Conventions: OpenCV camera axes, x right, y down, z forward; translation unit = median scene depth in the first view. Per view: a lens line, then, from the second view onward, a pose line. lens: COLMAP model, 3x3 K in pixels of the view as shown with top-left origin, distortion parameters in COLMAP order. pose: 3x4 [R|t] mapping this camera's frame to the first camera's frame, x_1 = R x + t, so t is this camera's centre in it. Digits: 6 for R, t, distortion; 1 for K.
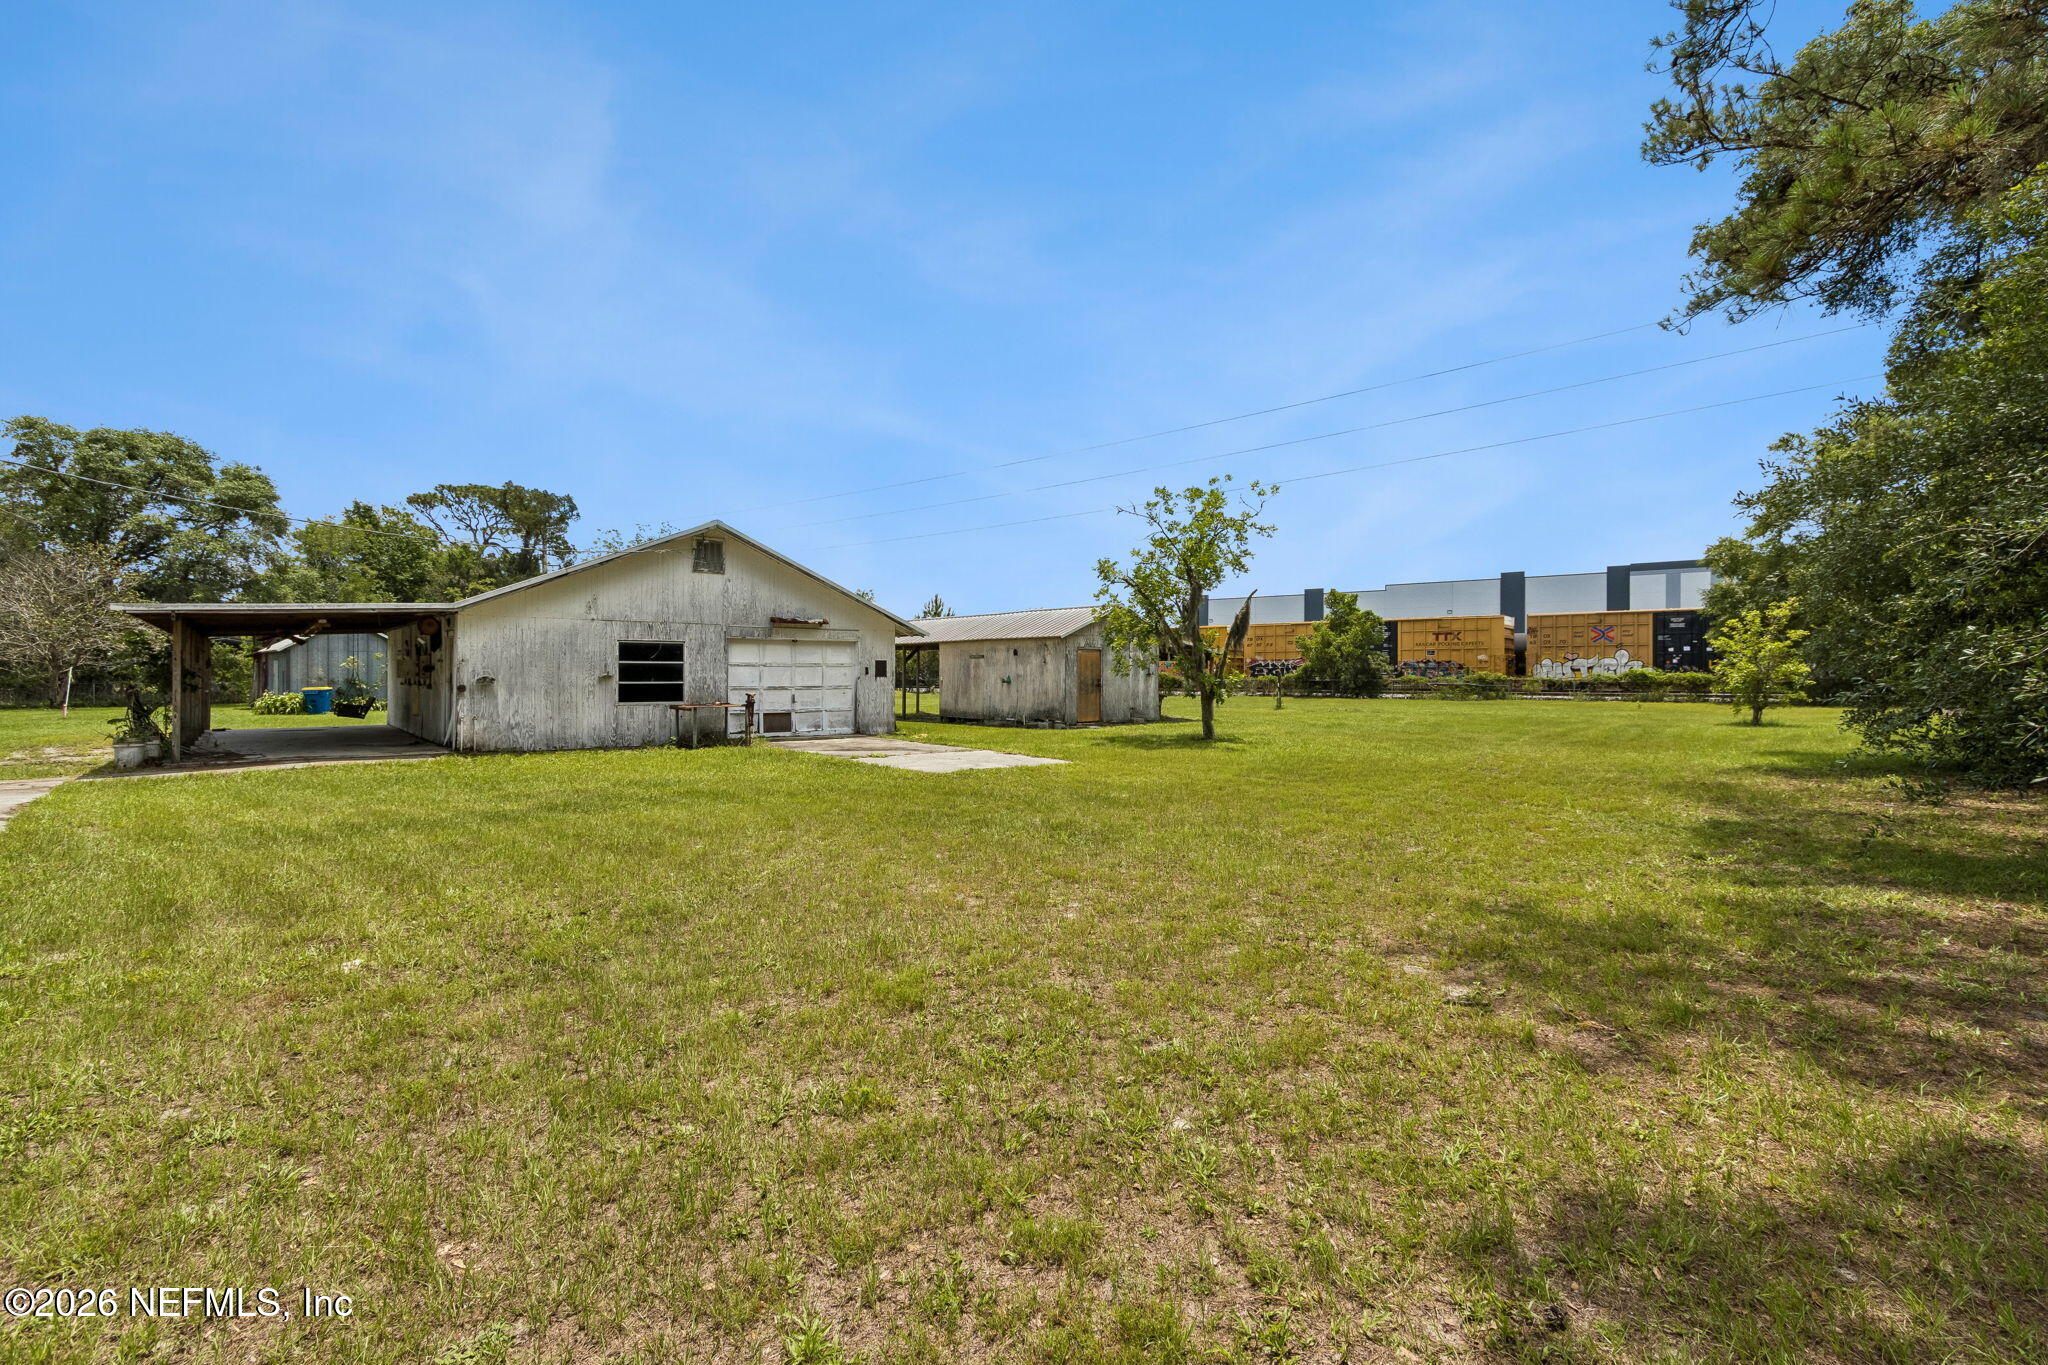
lens RADIAL K [[985.2, 0, 1024.6], [0, 985.2, 662.1], [0, 0, 1]] dist [0.000306, -0.000176]
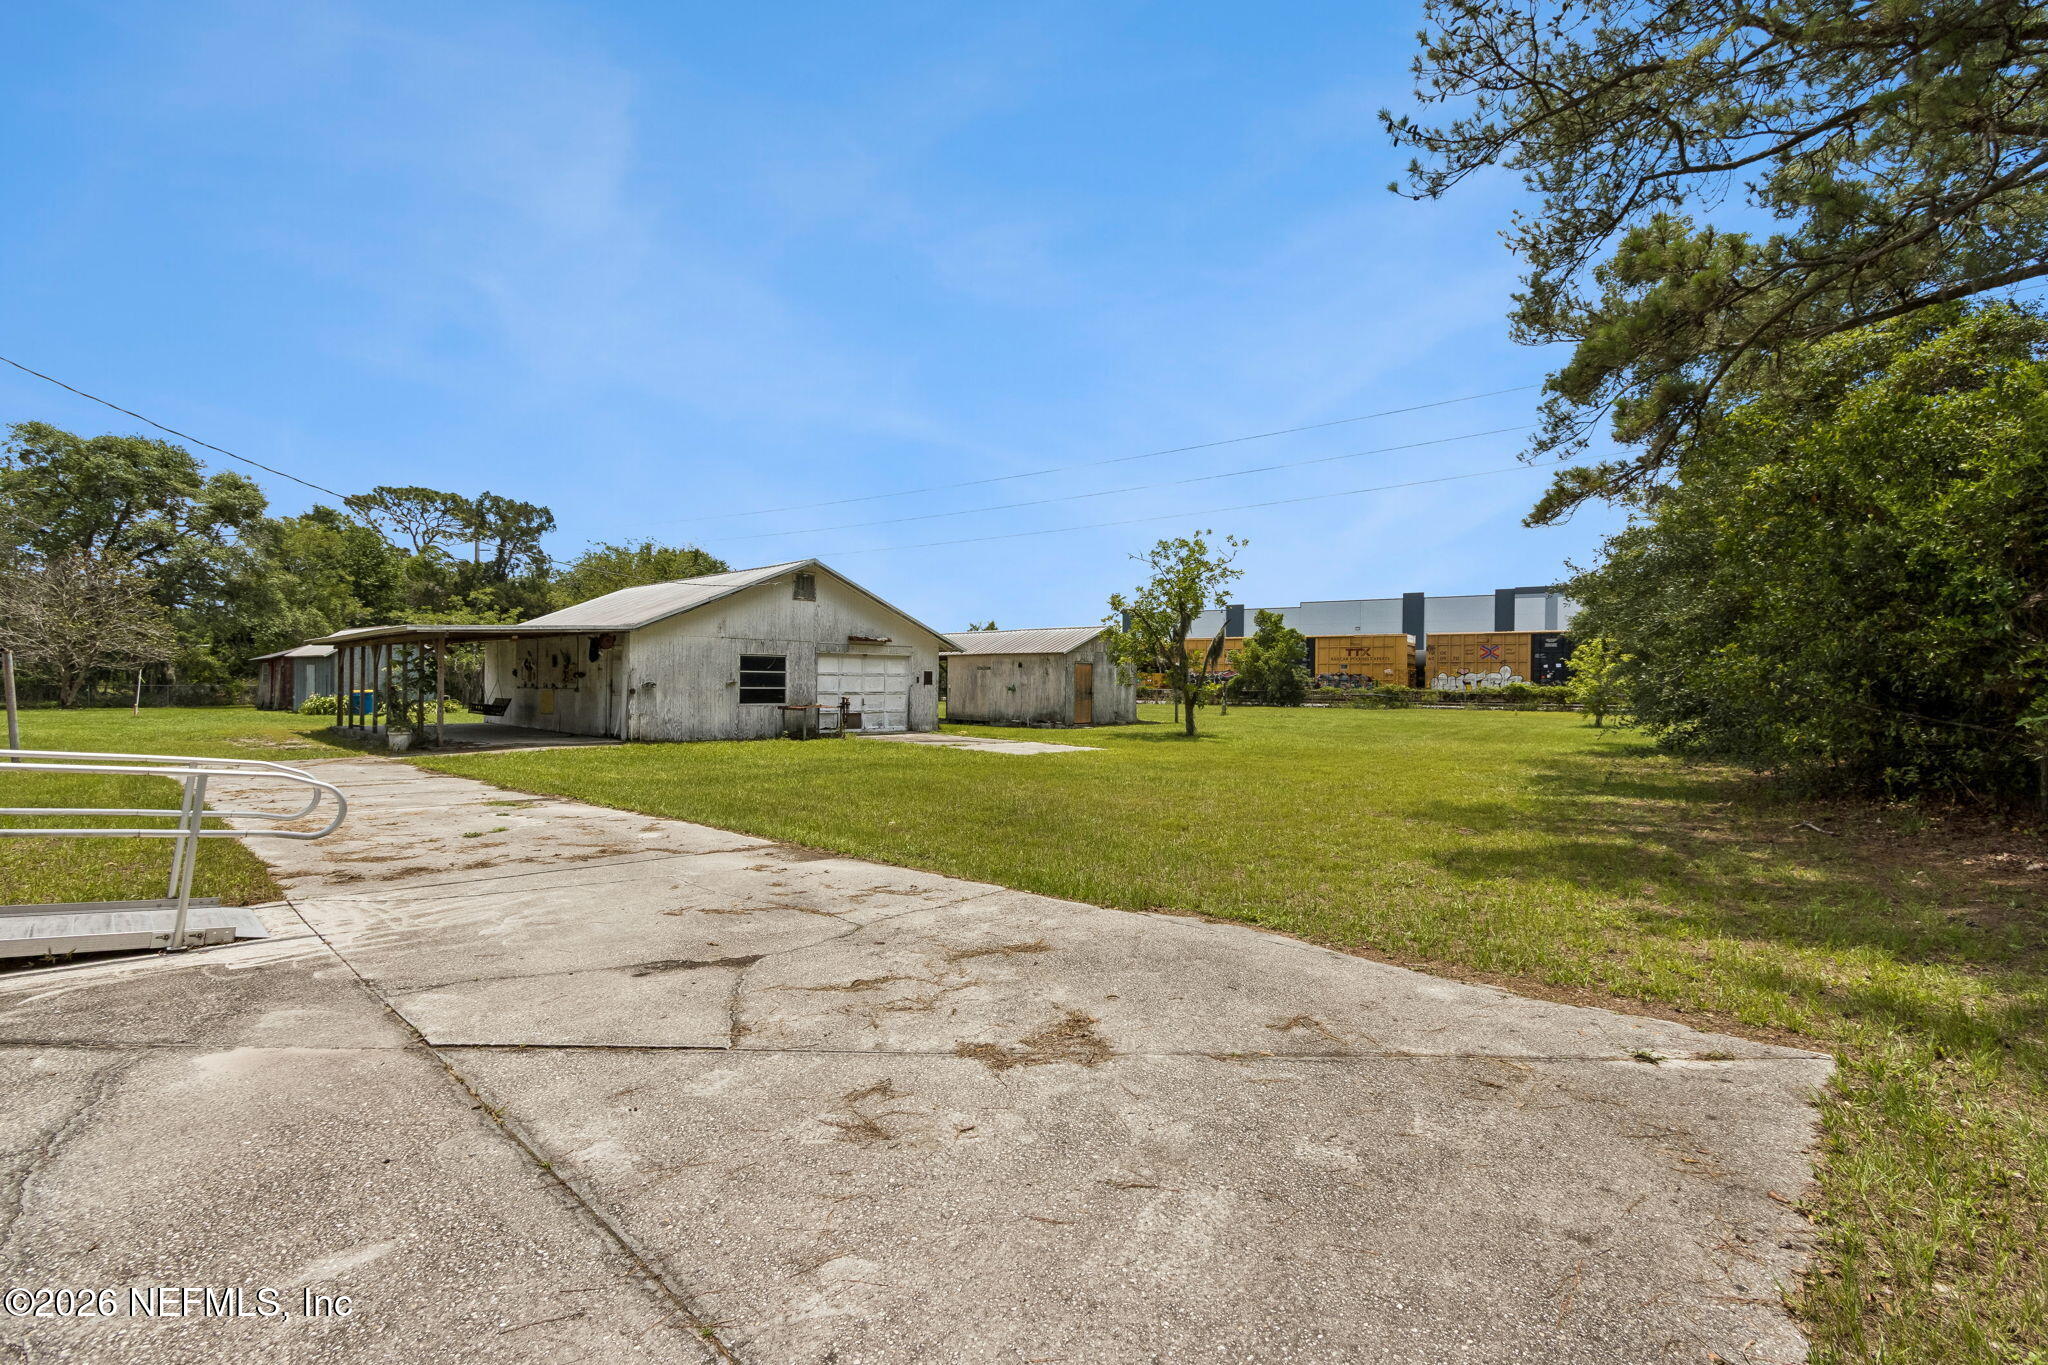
lens RADIAL K [[973.0, 0, 1049.6], [0, 973.0, 669.4], [0, 0, 1]] dist [-0.001861, -0.000330]
pose [[0.994594, 0.009699, 0.103382, -0.099703], [-0.009514, 0.999952, -0.002288, -0.002371], [-0.103400, 0.001292, 0.994639, -0.184420]]
